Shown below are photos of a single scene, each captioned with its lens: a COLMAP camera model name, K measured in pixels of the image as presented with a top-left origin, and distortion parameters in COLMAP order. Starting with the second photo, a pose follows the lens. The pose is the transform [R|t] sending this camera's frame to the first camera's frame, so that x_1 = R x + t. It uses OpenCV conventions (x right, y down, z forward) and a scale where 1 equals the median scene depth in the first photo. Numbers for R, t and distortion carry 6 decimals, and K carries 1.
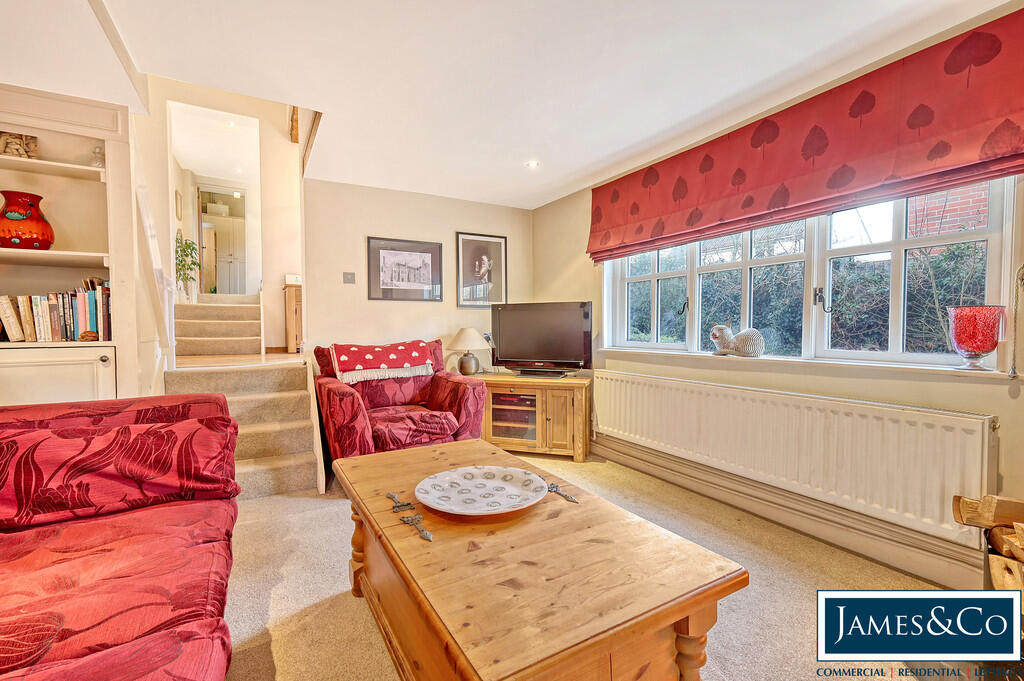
lens RADIAL K [[448.6, 0, 512.6], [0, 448.6, 342.3], [0, 0, 1]] dist [0.010990, 0.000377]
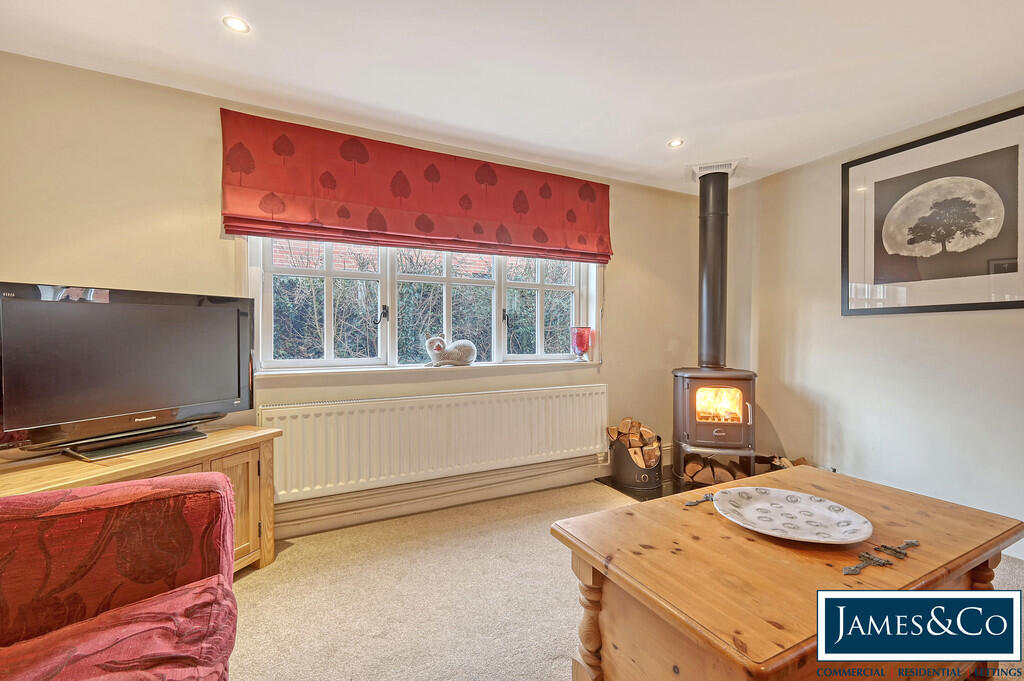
lens RADIAL K [[448.6, 0, 511.7], [0, 448.6, 340.0], [0, 0, 1]] dist [0.010990, 0.000377]
pose [[0.035569, -0.020036, 0.999166, -0.550205], [0.026488, 0.999467, 0.019099, -0.046510], [-0.999016, 0.025786, 0.036081, 0.796117]]
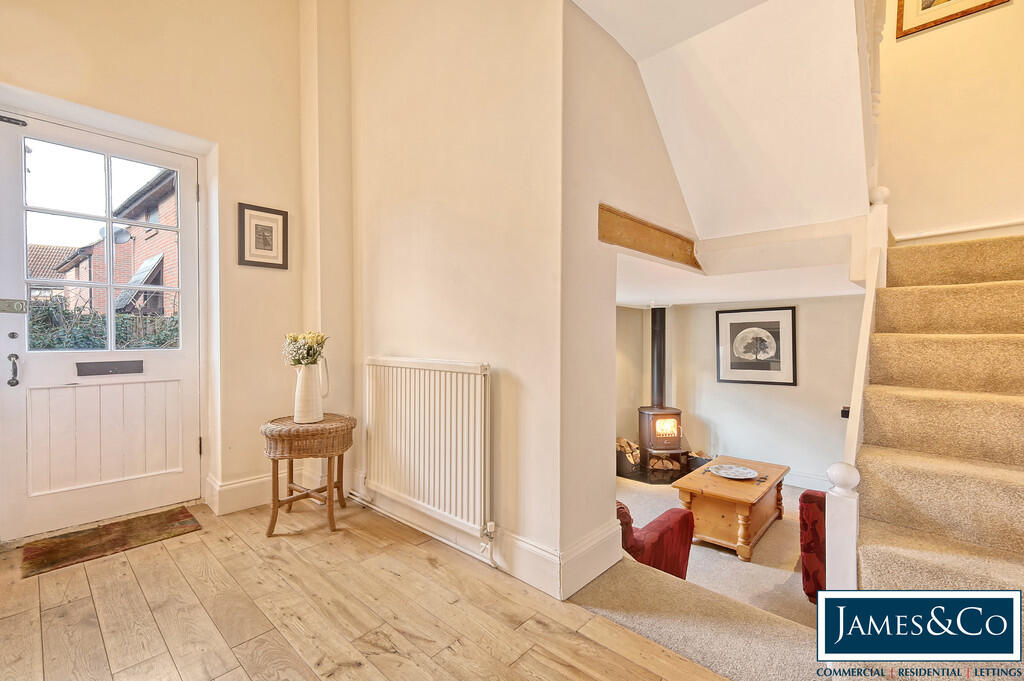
lens RADIAL K [[448.6, 0, 511.4], [0, 448.6, 337.9], [0, 0, 1]] dist [0.010990, 0.000377]
pose [[-0.295293, 0.000606, 0.955407, -1.294049], [0.033605, 0.999388, 0.009752, -0.337009], [-0.954816, 0.034986, -0.295132, 1.683343]]
